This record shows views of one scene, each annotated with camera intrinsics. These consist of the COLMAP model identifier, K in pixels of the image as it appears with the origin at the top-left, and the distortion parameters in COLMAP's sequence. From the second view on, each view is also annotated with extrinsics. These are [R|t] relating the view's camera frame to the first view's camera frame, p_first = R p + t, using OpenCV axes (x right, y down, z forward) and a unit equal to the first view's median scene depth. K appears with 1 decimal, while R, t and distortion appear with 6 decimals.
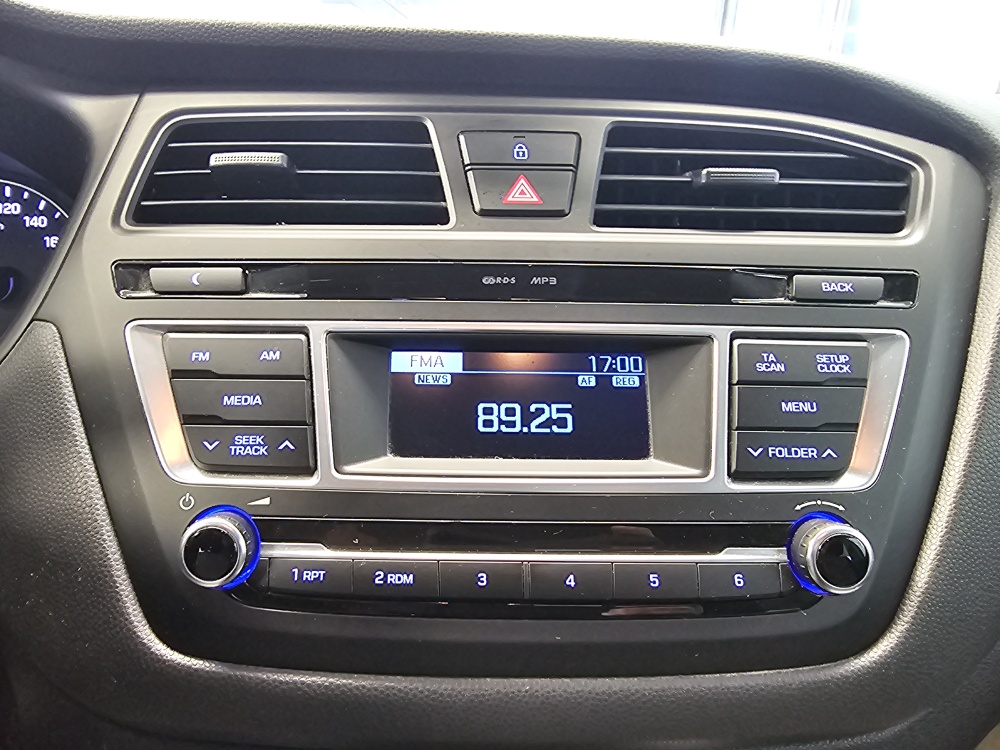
lens RADIAL K [[699.1, 0, 450.3], [0, 699.1, 374.1], [0, 0, 1]] dist [-0.005639, -0.003226]
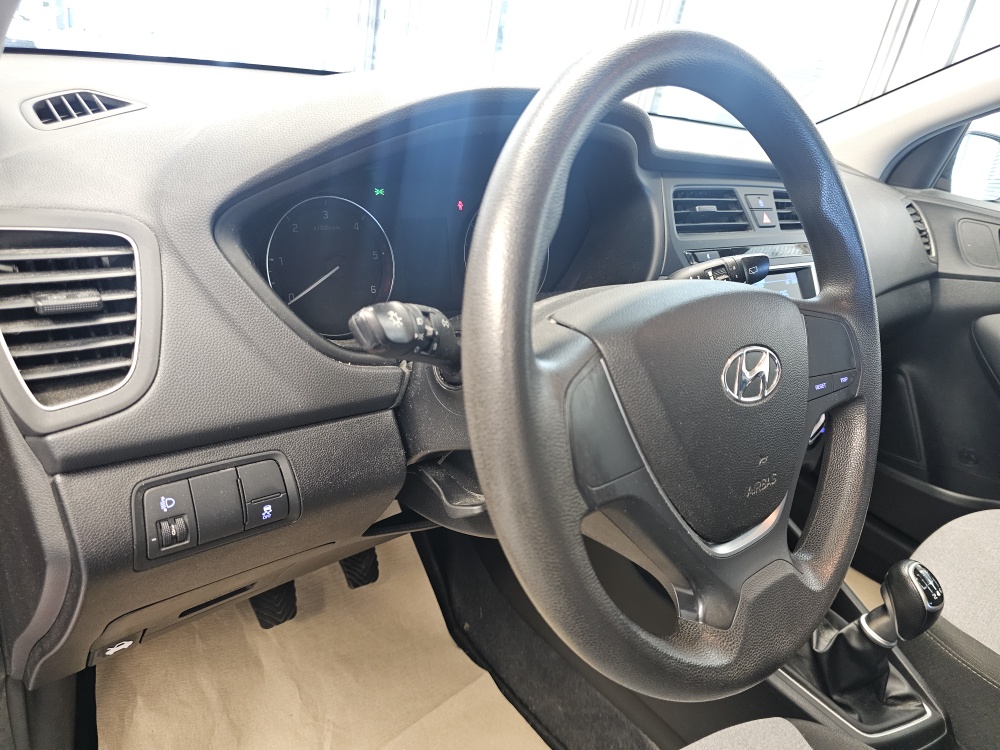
lens RADIAL K [[685.1, 0, 503.6], [0, 685.1, 377.1], [0, 0, 1]] dist [0.016677, -0.004761]
pose [[0.781235, -0.161040, 0.603107, -2.744797], [0.060341, 0.981108, 0.183810, -0.218807], [-0.621314, -0.107207, 0.776193, -0.644961]]
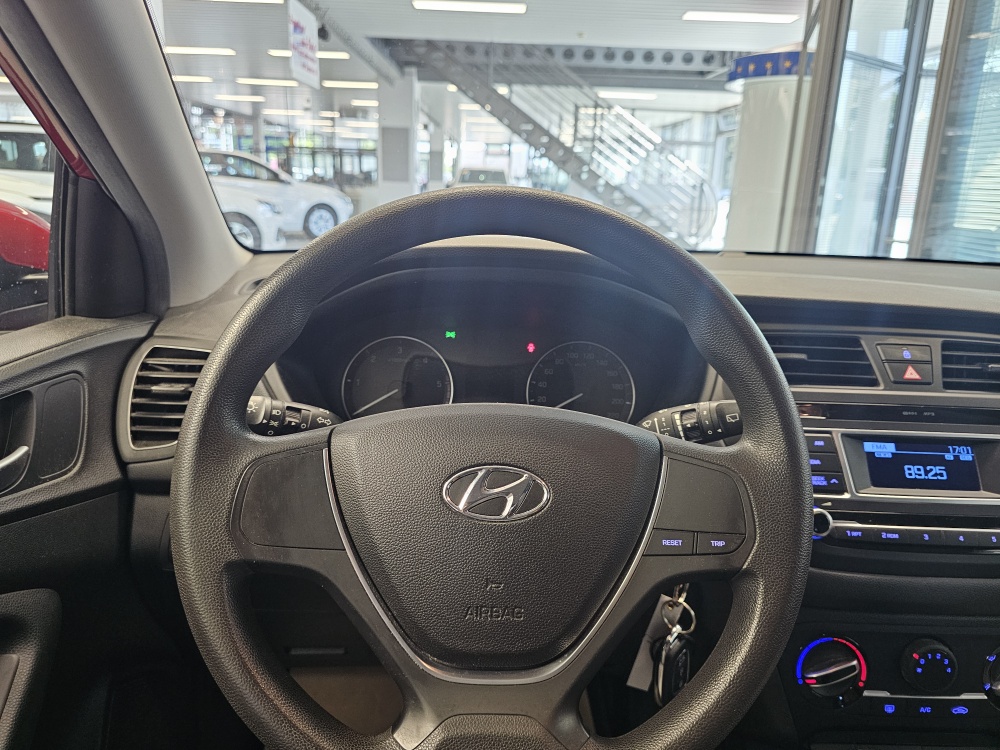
lens RADIAL K [[690.5, 0, 500.1], [0, 690.5, 360.1], [0, 0, 1]] dist [0.051997, -0.063446]
pose [[0.999625, 0.024913, -0.011400, -1.315269], [-0.025874, 0.995256, -0.093785, -0.056706], [0.009009, 0.094044, 0.995527, -1.401487]]
